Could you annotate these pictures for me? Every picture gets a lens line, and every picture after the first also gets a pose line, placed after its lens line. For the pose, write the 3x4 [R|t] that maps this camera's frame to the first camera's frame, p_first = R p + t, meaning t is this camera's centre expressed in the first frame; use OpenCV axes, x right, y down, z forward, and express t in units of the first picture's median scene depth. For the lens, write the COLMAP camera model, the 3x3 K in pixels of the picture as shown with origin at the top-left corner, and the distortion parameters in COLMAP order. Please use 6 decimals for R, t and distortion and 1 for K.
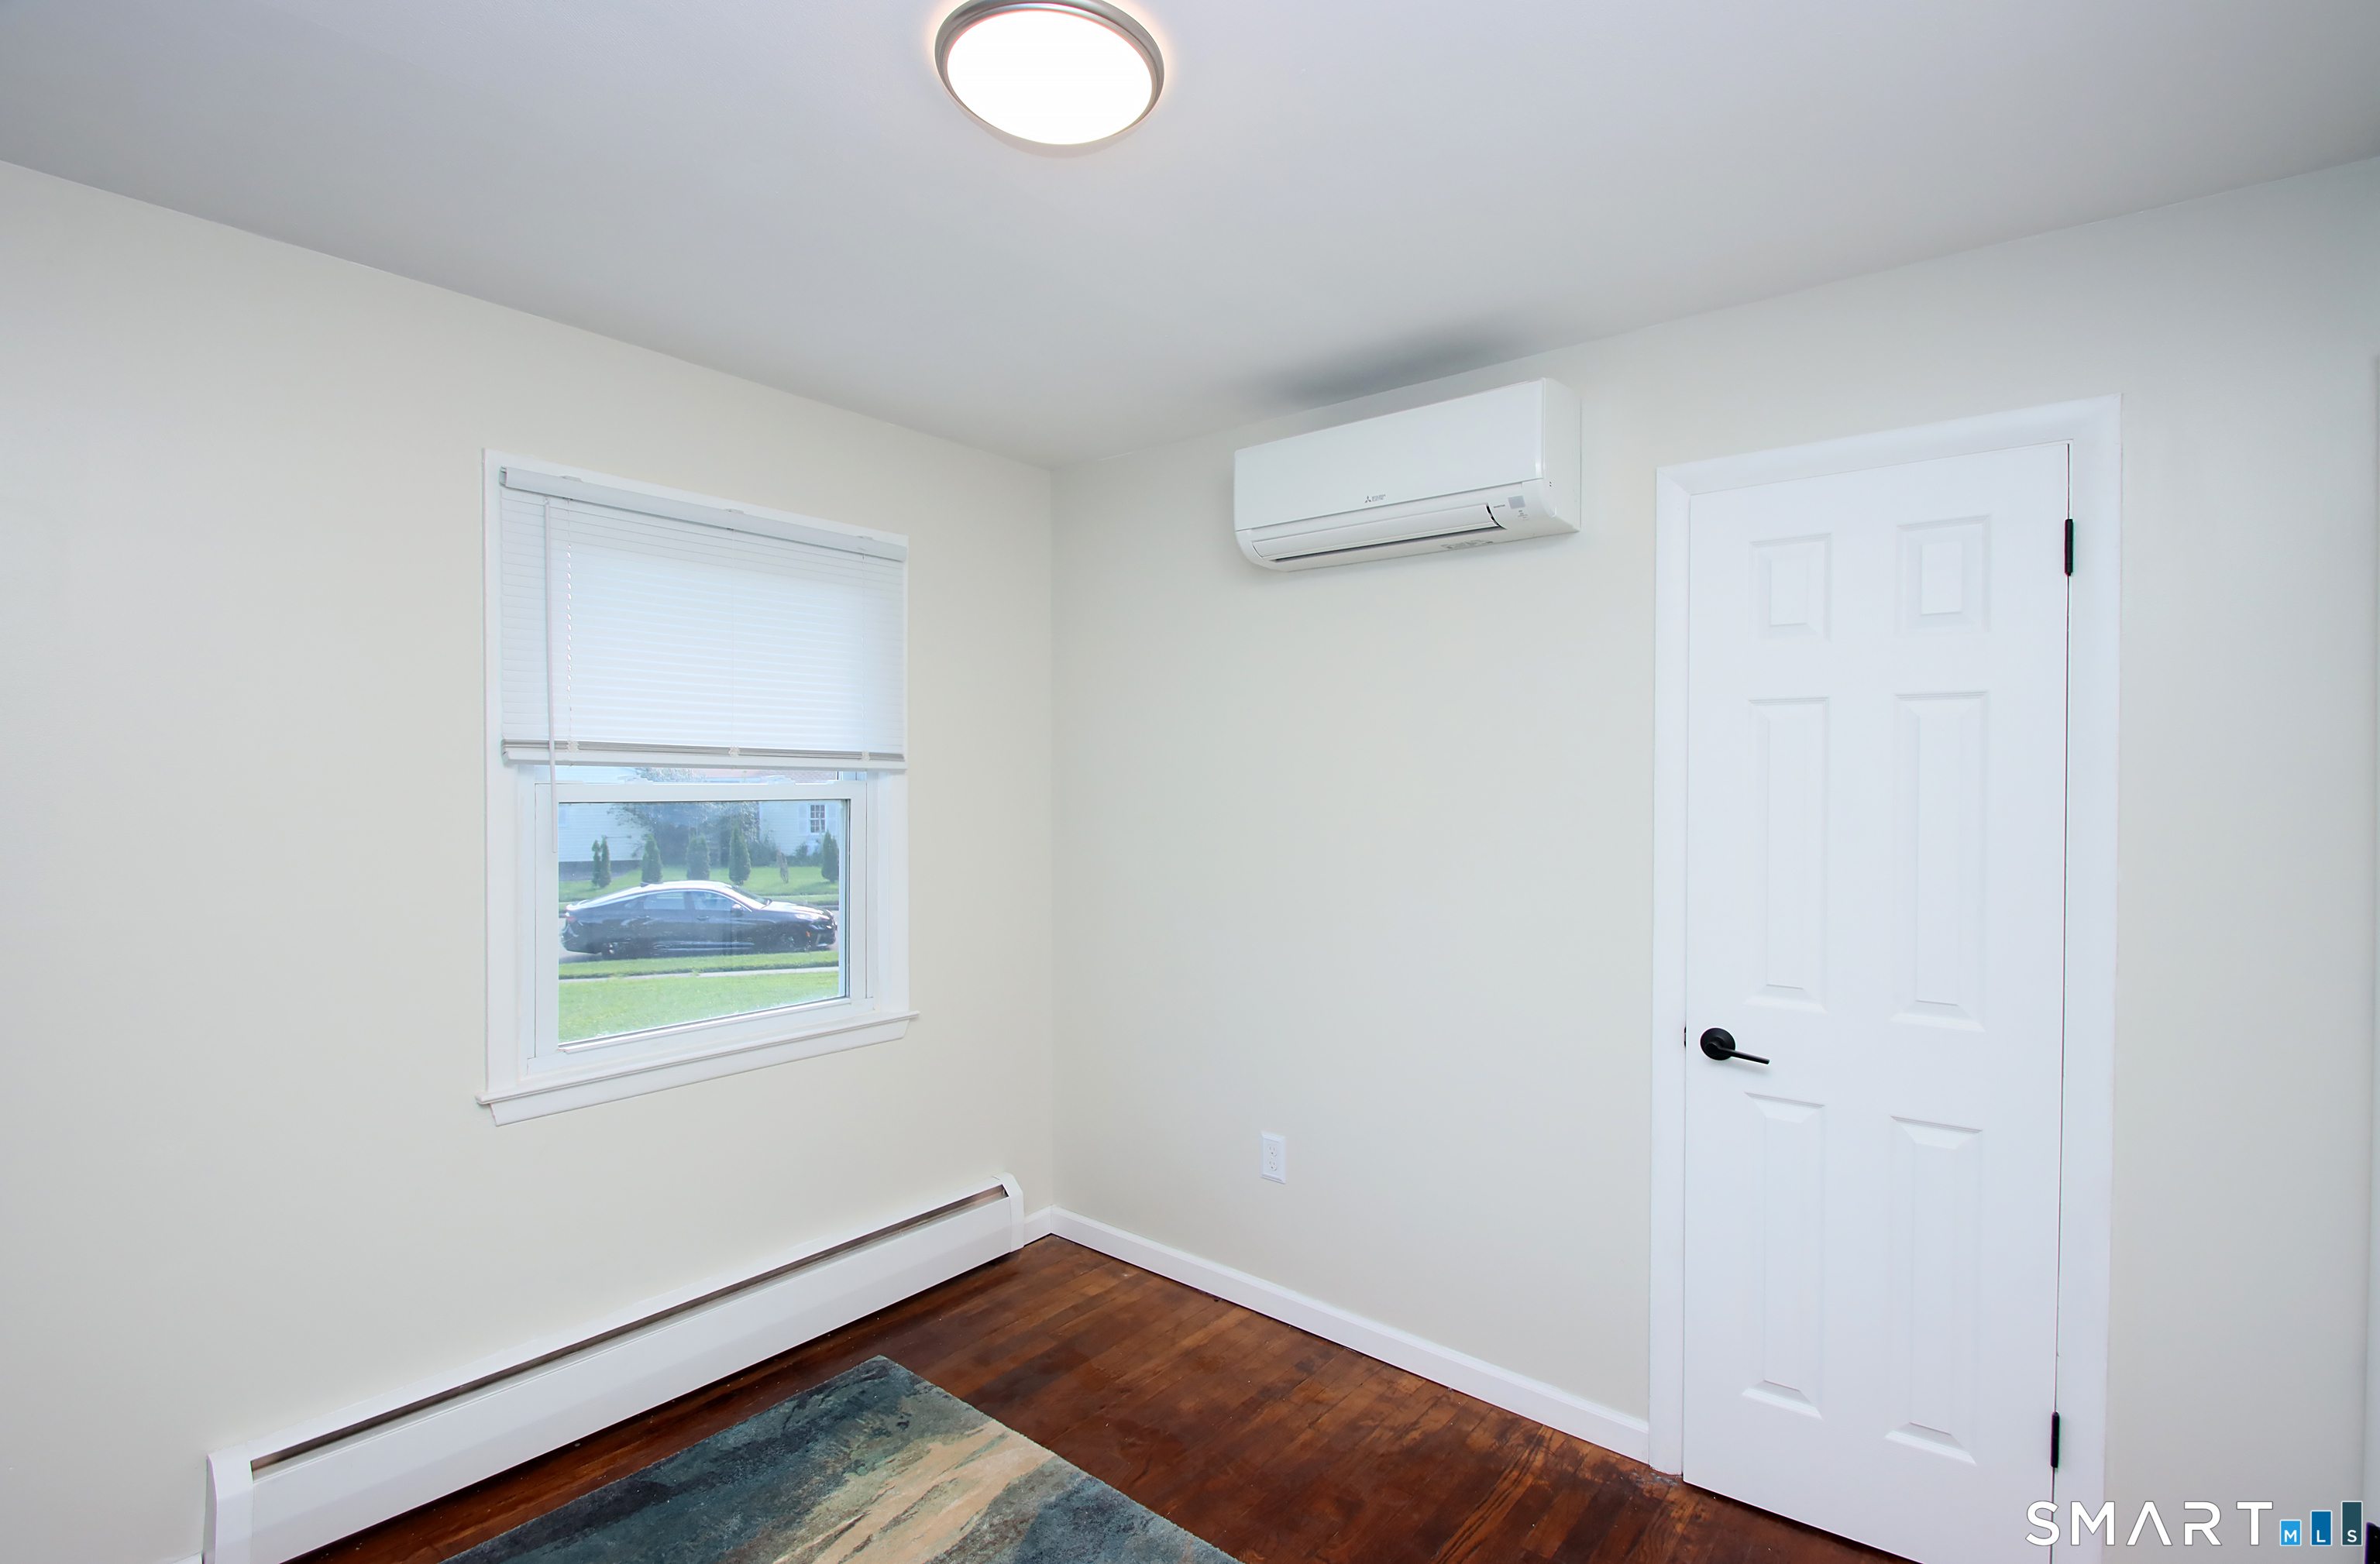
lens RADIAL K [[1100.5, 0, 1201.8], [0, 1100.5, 789.0], [0, 0, 1]] dist [0.021372, -0.020684]
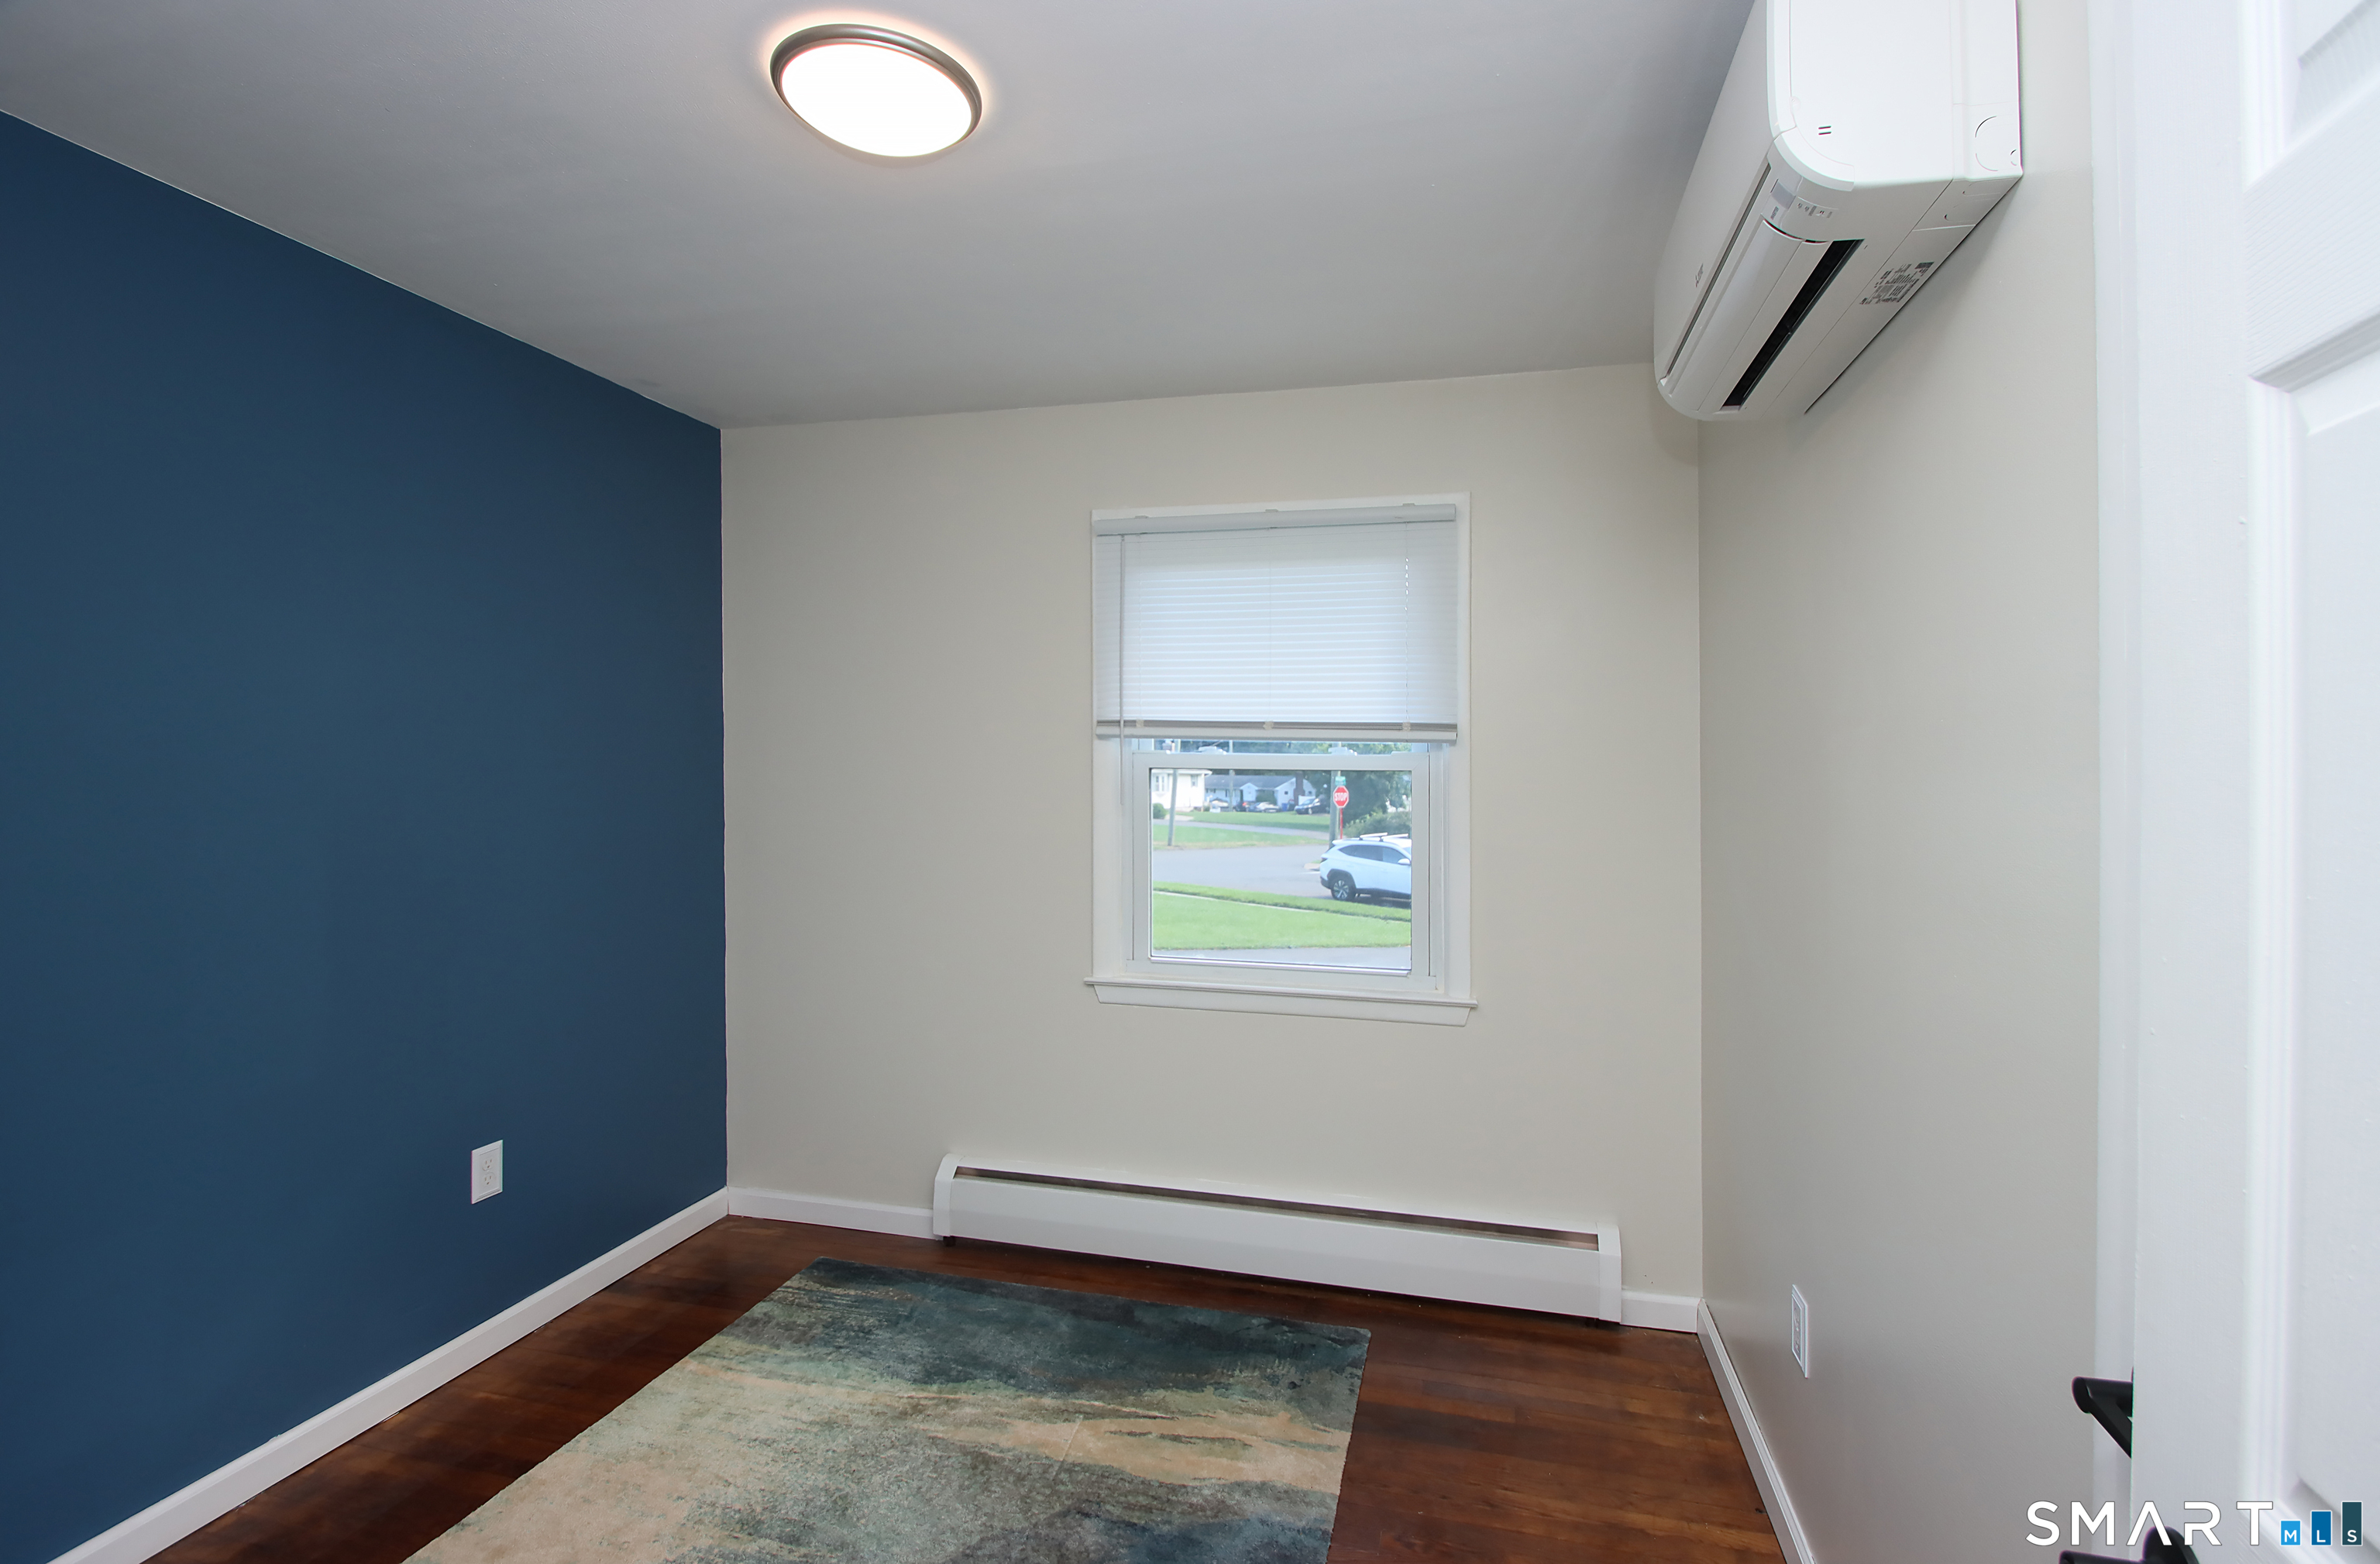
lens RADIAL K [[1118.3, 0, 1201.0], [0, 1118.3, 776.8], [0, 0, 1]] dist [0.018261, -0.016201]
pose [[0.413896, 0.013188, -0.910229, 0.551993], [-0.015857, 0.999848, 0.007276, 0.010903], [0.910186, 0.011422, 0.414042, 0.437750]]
